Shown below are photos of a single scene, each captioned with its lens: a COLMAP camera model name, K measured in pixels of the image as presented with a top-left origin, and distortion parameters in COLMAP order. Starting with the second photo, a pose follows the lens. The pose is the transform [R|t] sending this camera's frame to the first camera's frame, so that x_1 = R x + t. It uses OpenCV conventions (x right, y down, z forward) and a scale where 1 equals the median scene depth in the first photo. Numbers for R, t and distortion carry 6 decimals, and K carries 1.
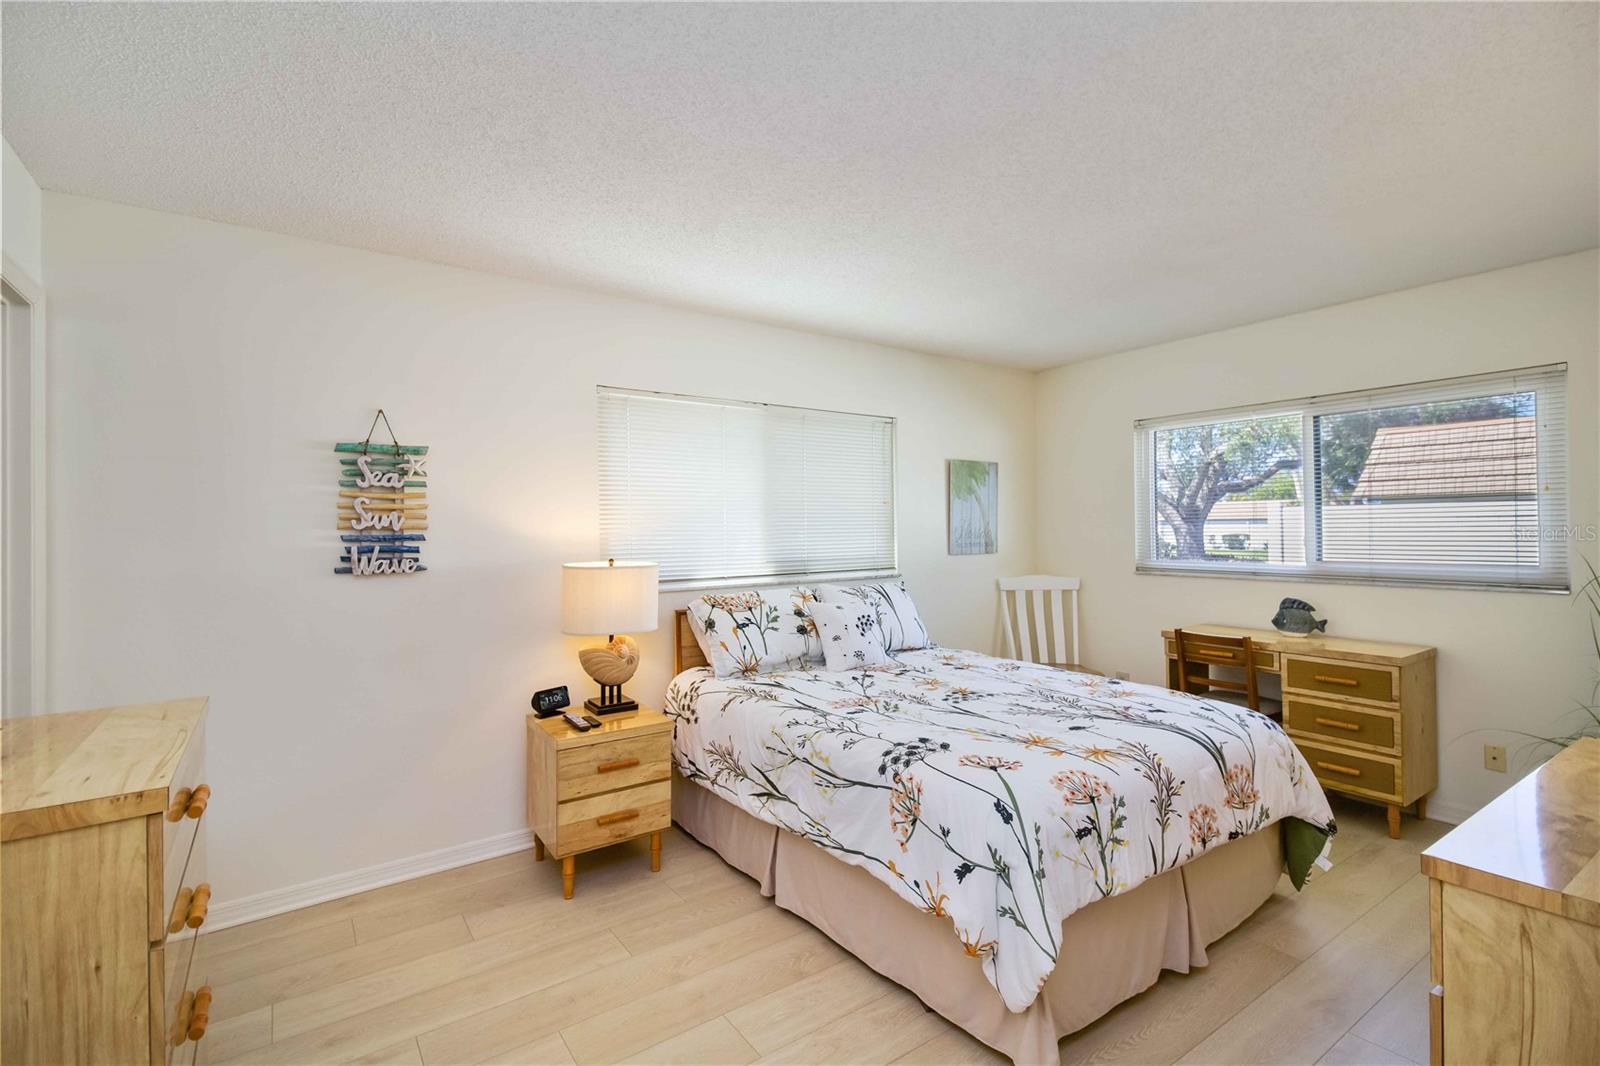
lens RADIAL K [[734.4, 0, 797.5], [0, 734.4, 532.3], [0, 0, 1]] dist [0.046827, -0.016707]
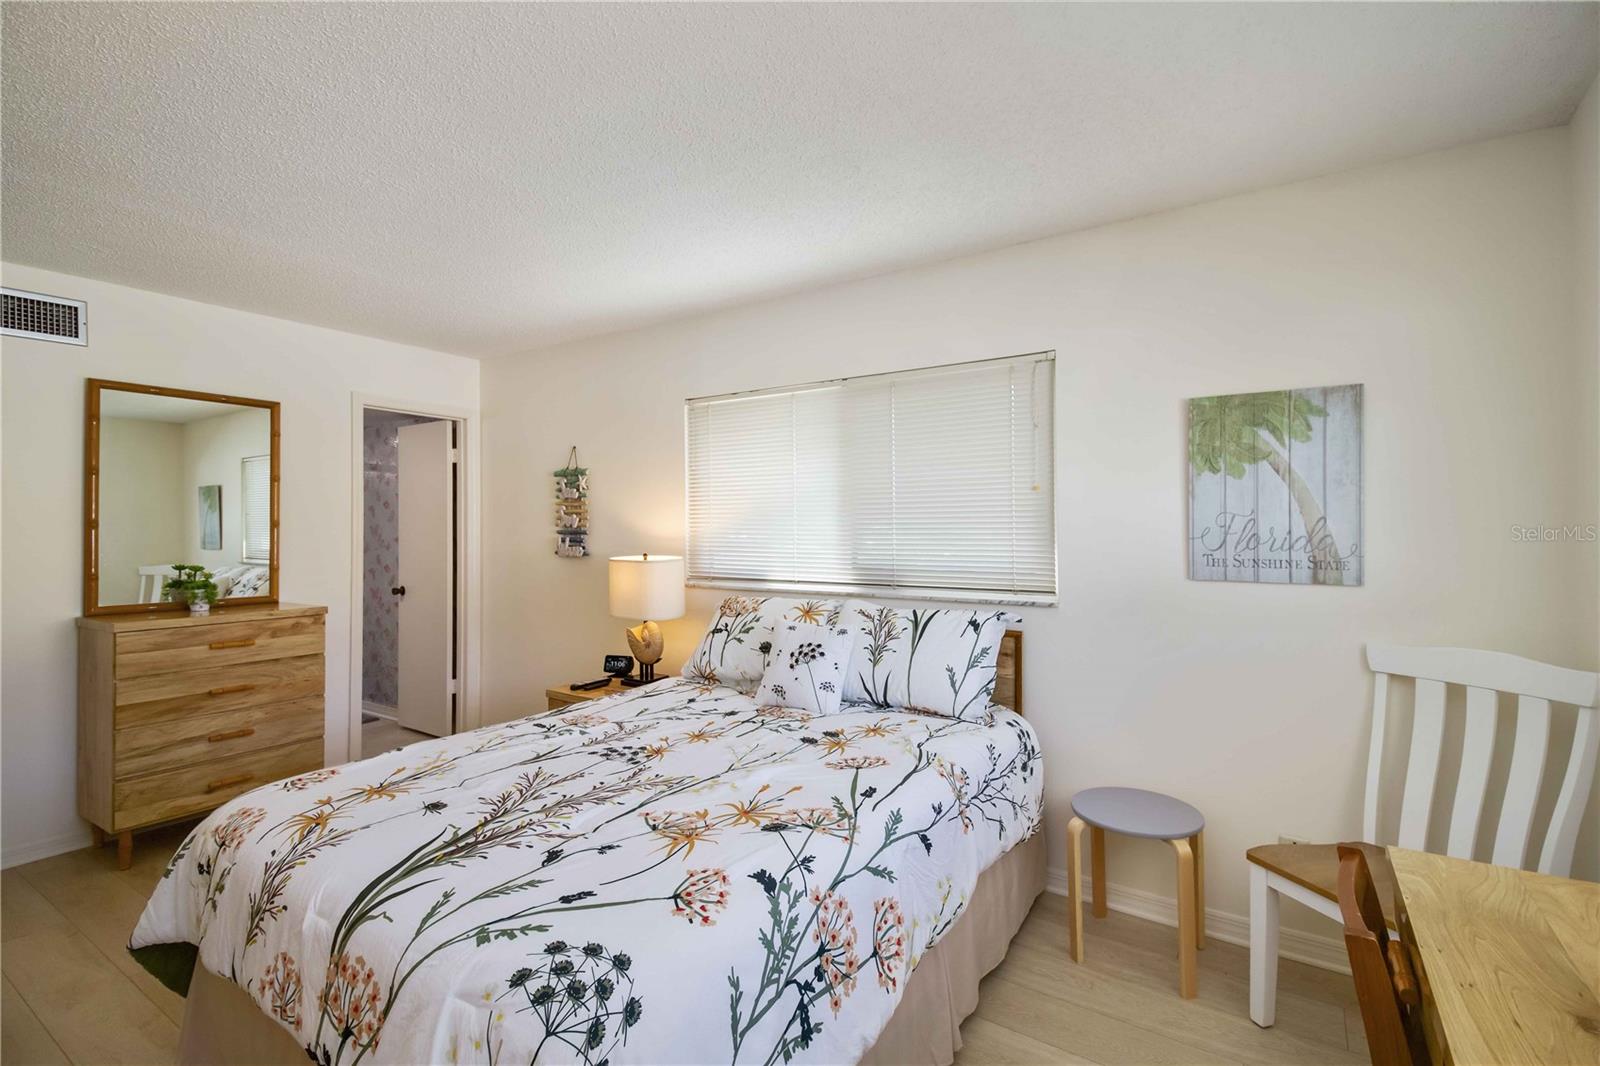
lens RADIAL K [[734.4, 0, 792.9], [0, 734.4, 530.1], [0, 0, 1]] dist [0.046827, -0.016707]
pose [[0.364217, 0.011316, -0.931245, 0.717197], [-0.005588, 0.999935, 0.009965, -0.010394], [0.931297, 0.001575, 0.364257, 0.640758]]
